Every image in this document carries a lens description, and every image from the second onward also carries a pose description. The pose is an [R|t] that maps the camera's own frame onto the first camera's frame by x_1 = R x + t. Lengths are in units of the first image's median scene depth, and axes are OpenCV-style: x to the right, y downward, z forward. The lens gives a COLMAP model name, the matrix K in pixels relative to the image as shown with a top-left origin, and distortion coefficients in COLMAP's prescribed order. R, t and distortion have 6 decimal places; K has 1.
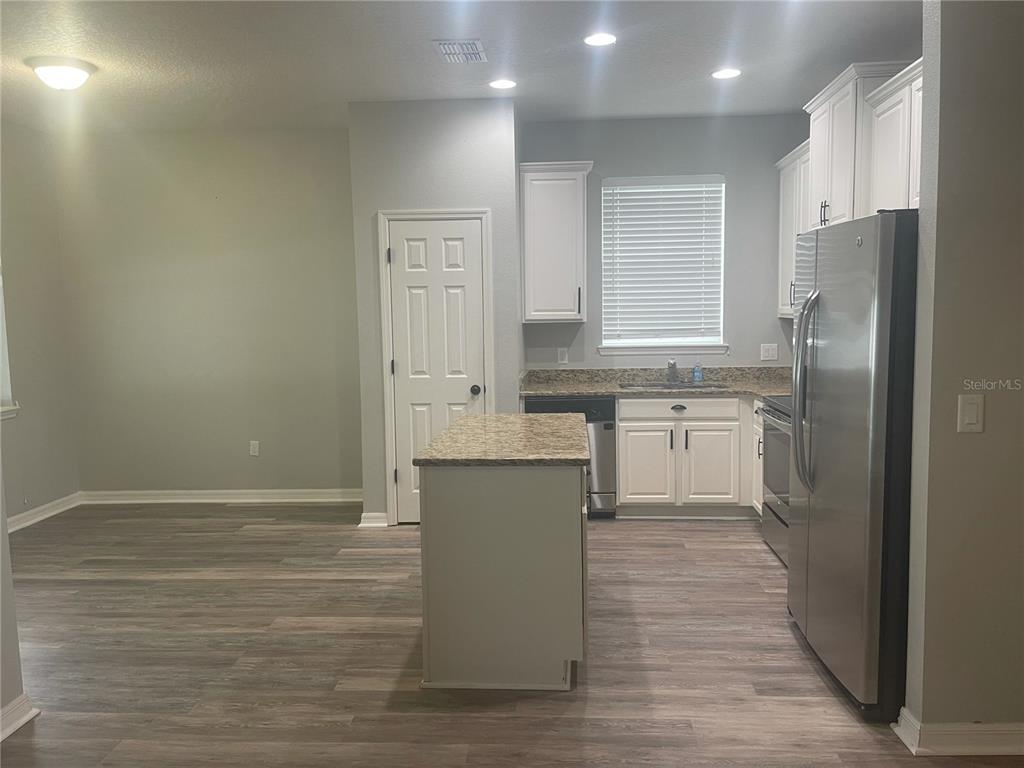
lens RADIAL K [[770.8, 0, 513.4], [0, 770.8, 386.4], [0, 0, 1]] dist [0.061431, -0.064132]
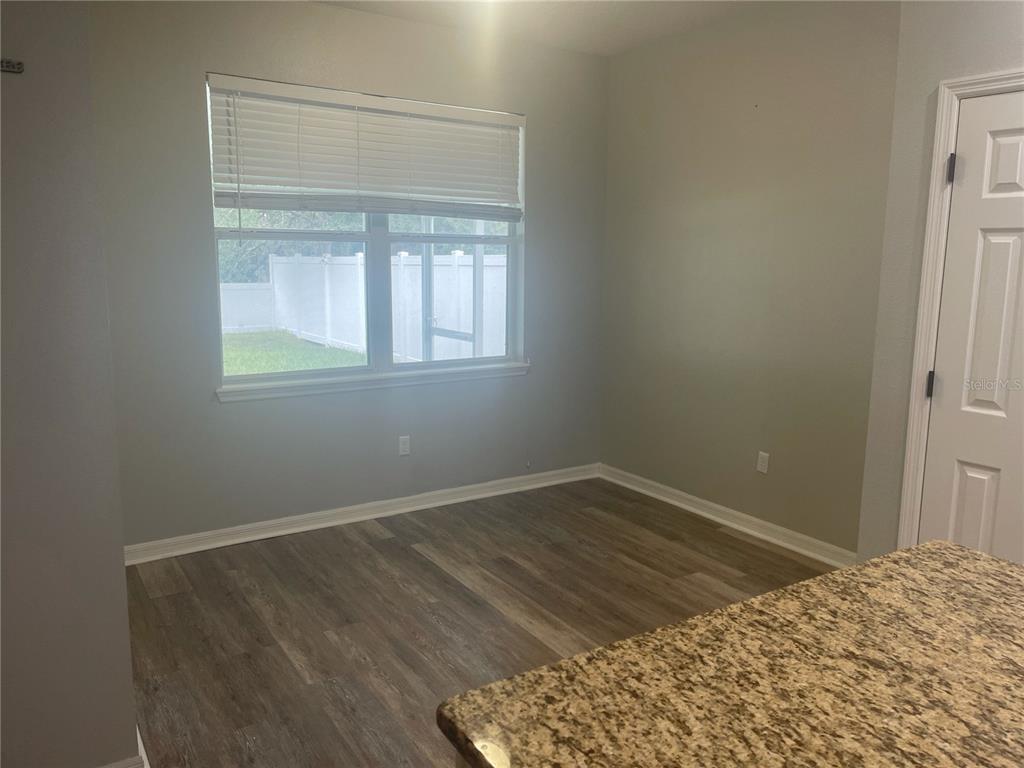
lens RADIAL K [[770.8, 0, 513.8], [0, 770.8, 375.5], [0, 0, 1]] dist [0.061431, -0.064132]
pose [[0.603030, 0.141952, -0.784987, 0.089822], [-0.101272, 0.989701, 0.101174, -0.056837], [0.791264, 0.018486, 0.611195, 0.458209]]
